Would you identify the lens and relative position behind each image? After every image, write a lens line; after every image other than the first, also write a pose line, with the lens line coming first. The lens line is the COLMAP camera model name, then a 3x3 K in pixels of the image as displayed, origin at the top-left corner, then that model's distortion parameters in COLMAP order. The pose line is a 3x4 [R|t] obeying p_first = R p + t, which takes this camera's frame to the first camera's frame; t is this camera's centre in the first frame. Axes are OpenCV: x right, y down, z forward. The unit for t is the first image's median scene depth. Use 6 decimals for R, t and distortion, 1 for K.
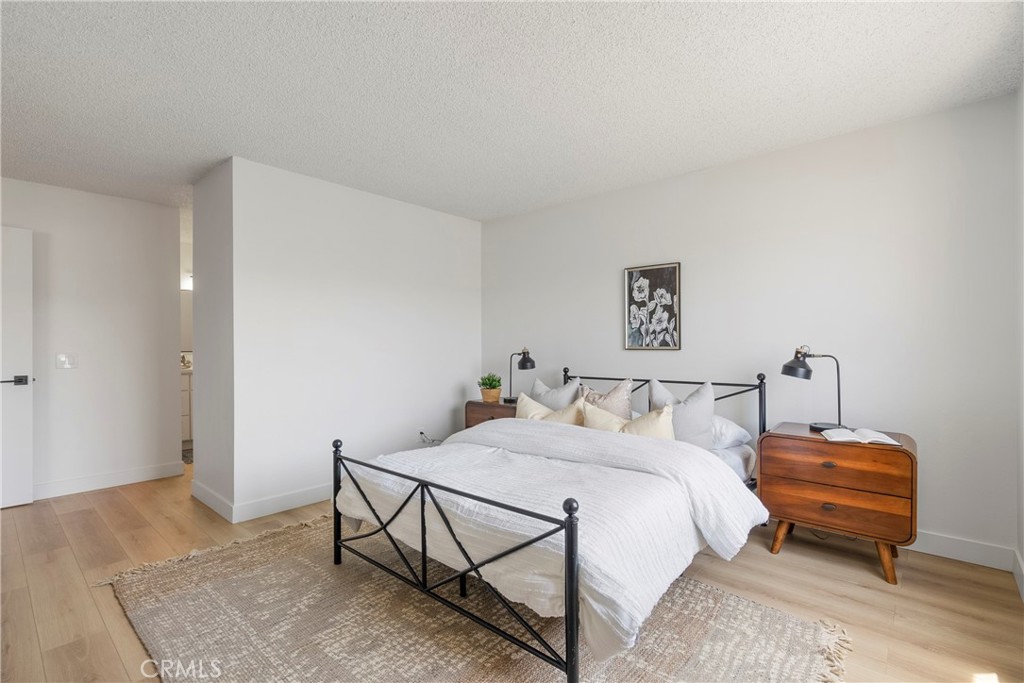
lens RADIAL K [[469.5, 0, 508.9], [0, 469.5, 342.9], [0, 0, 1]] dist [-0.000235, 0.000105]
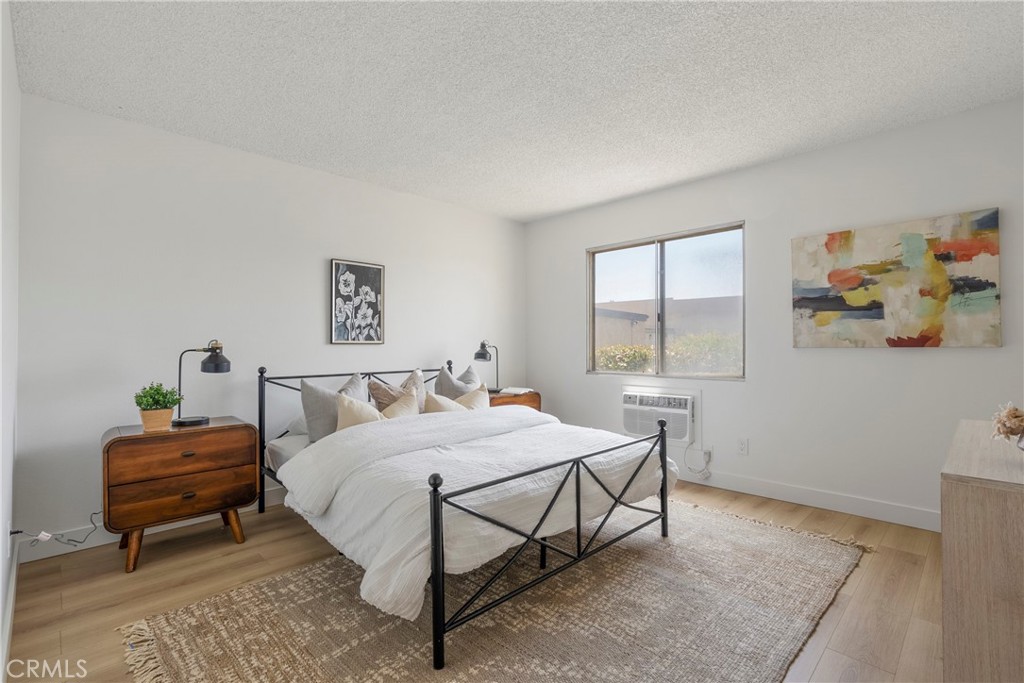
lens RADIAL K [[469.5, 0, 508.9], [0, 469.5, 342.9], [0, 0, 1]] dist [-0.000235, 0.000105]
pose [[0.066468, 0.009264, 0.997746, -0.707206], [0.000365, 0.999957, -0.009308, 0.022328], [-0.997788, 0.000983, 0.066462, 0.605731]]
